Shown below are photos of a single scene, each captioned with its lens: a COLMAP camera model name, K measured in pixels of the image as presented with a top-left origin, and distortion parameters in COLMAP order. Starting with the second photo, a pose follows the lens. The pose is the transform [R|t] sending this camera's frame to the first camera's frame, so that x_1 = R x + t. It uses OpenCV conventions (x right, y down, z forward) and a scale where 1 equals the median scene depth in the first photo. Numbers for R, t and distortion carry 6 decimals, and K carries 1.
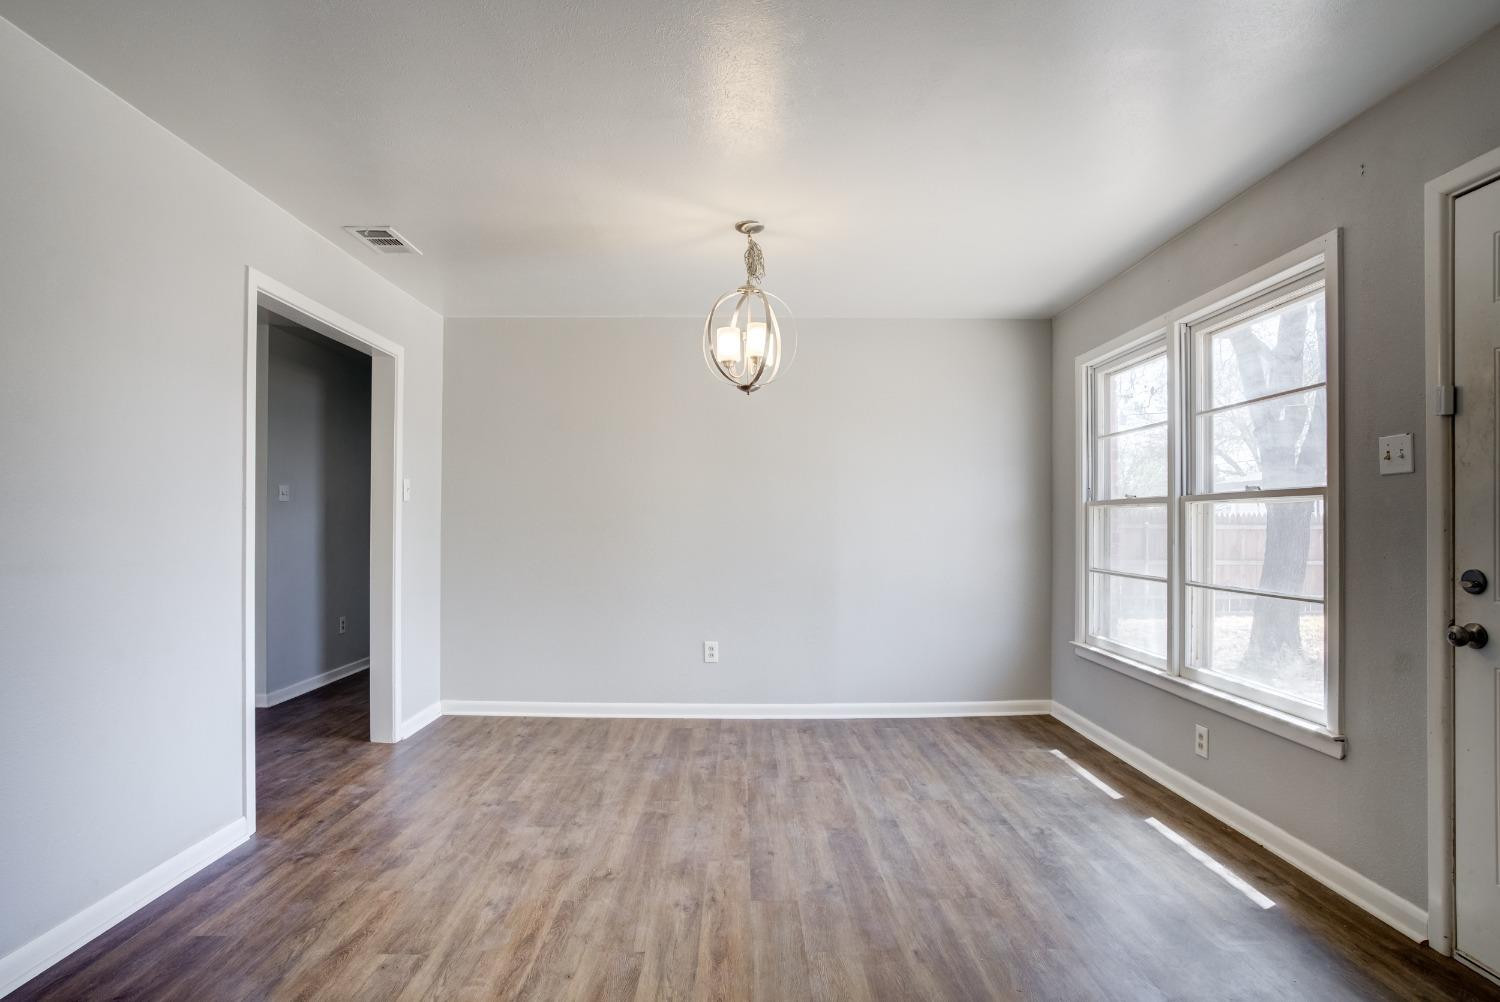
lens RADIAL K [[770.7, 0, 752.2], [0, 770.7, 511.1], [0, 0, 1]] dist [-0.000729, 0.000279]
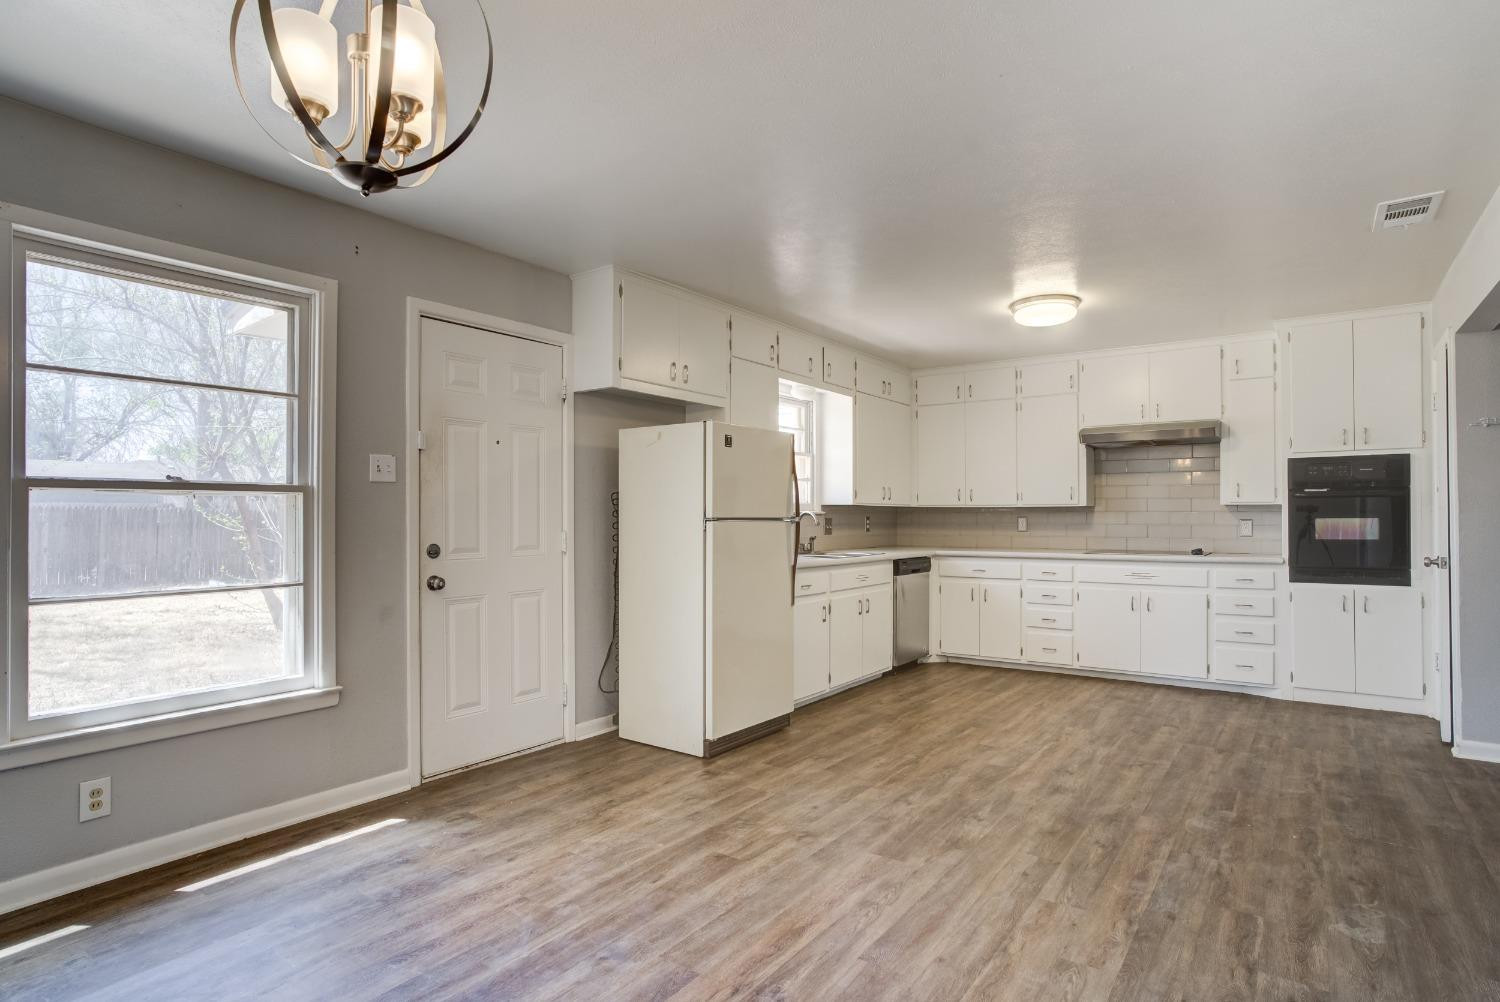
lens RADIAL K [[770.7, 0, 752.2], [0, 770.7, 511.1], [0, 0, 1]] dist [-0.000729, 0.000279]
pose [[-0.792047, 0.004695, 0.610442, -0.569071], [-0.008151, 0.999800, -0.018264, 0.026265], [-0.610406, -0.019442, -0.791850, 1.684113]]
